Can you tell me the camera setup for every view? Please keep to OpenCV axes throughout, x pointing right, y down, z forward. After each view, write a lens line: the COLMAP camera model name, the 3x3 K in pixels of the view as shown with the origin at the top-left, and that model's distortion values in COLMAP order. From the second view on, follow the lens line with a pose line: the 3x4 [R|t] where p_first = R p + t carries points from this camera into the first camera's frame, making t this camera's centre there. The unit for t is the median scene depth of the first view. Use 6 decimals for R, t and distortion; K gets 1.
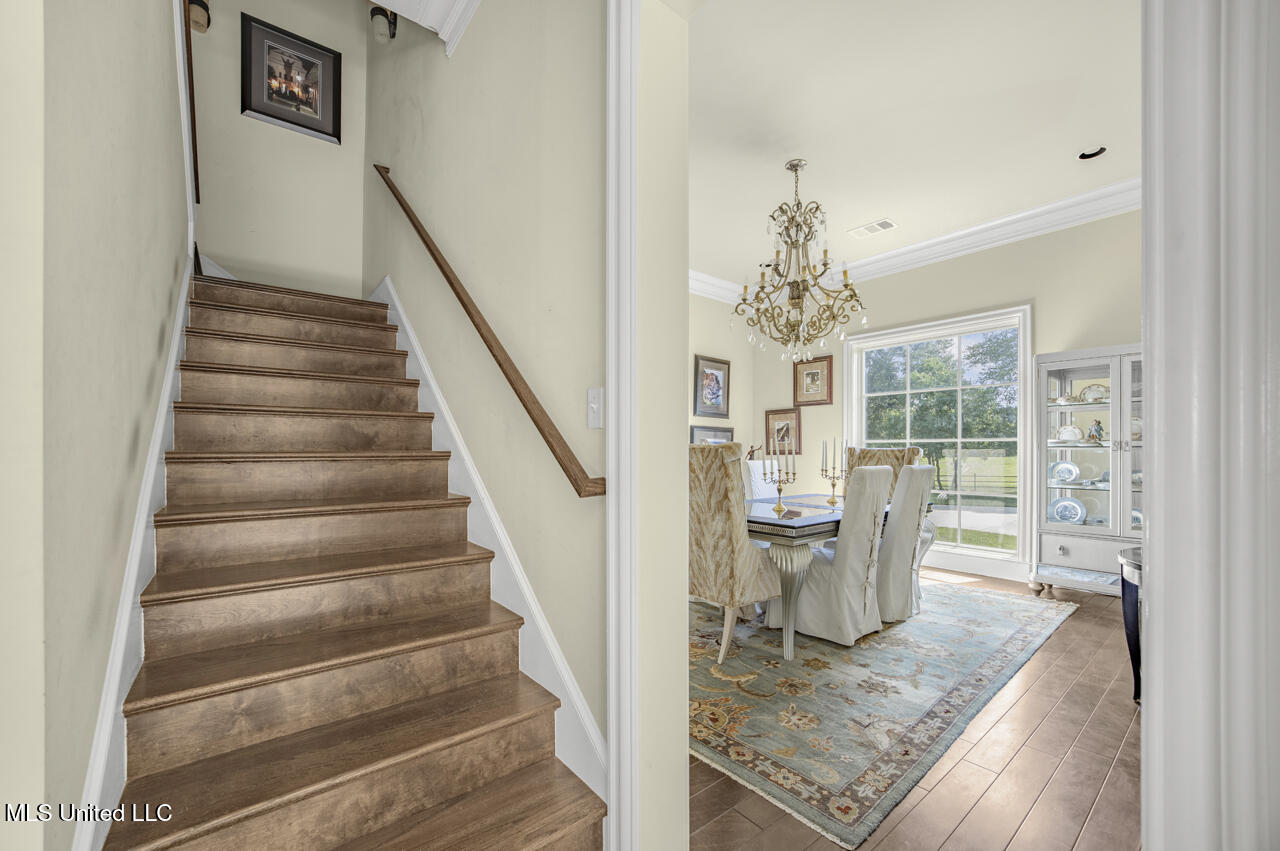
lens RADIAL K [[517.5, 0, 645.5], [0, 517.5, 448.9], [0, 0, 1]] dist [0.000321, 0.000195]
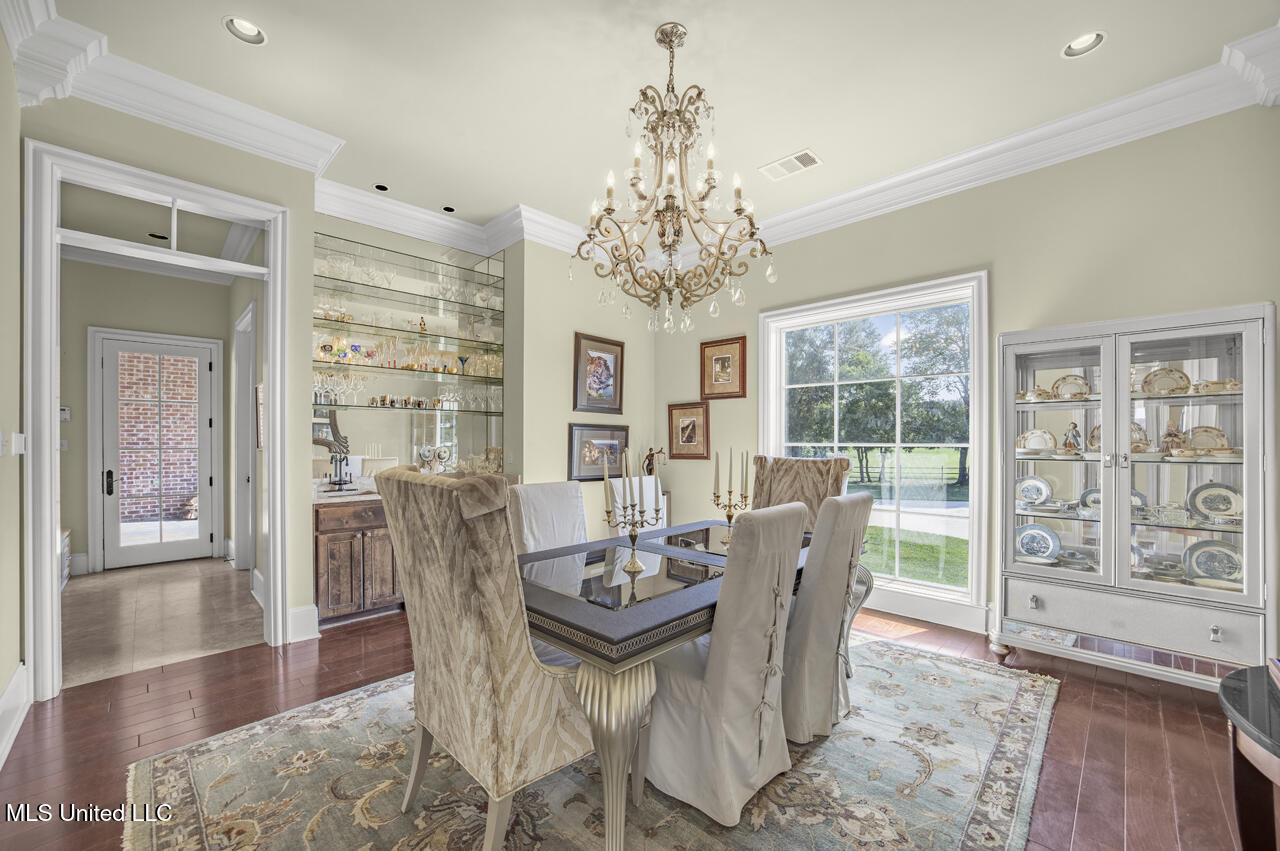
lens RADIAL K [[505.2, 0, 644.7], [0, 505.2, 437.7], [0, 0, 1]] dist [-0.001763, 0.000090]
pose [[0.994826, 0.001579, 0.101581, 0.182193], [-0.001464, 0.999998, -0.001213, -0.033104], [-0.101583, 0.001058, 0.994826, 0.343678]]
